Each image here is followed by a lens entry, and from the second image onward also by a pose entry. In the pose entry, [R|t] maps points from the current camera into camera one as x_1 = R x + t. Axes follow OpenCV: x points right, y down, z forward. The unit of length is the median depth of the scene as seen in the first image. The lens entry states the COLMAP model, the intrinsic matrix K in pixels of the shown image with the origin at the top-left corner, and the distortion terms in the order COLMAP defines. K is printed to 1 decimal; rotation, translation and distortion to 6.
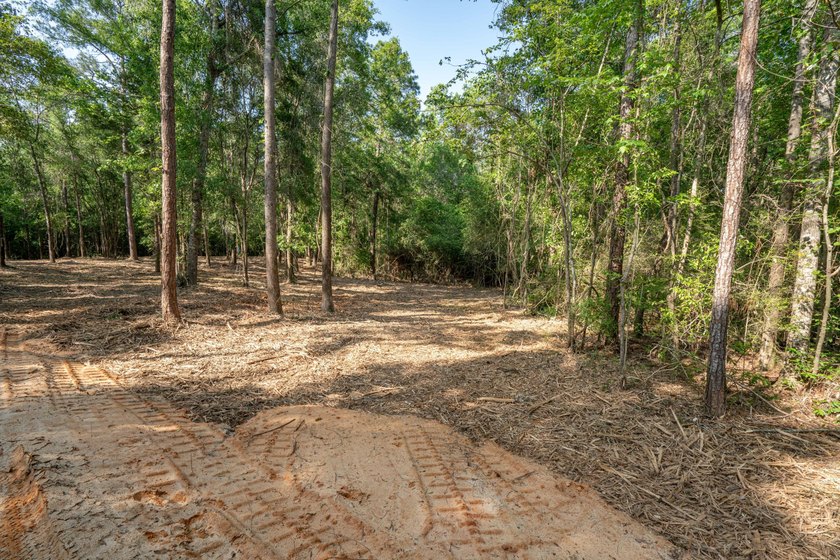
lens RADIAL K [[387.1, 0, 417.9], [0, 387.1, 271.4], [0, 0, 1]] dist [-0.004686, 0.000577]
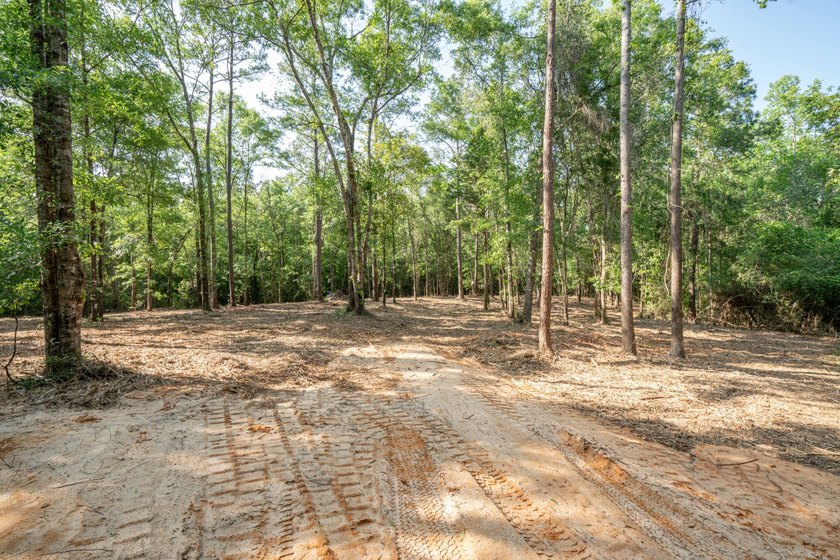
lens RADIAL K [[392.7, 0, 421.6], [0, 392.7, 283.7], [0, 0, 1]] dist [-0.026939, 0.014370]
pose [[0.784701, -0.015245, -0.619687, -0.133008], [-0.025226, 0.998084, -0.056497, -0.006935], [0.619361, 0.059966, 0.782813, -0.158147]]
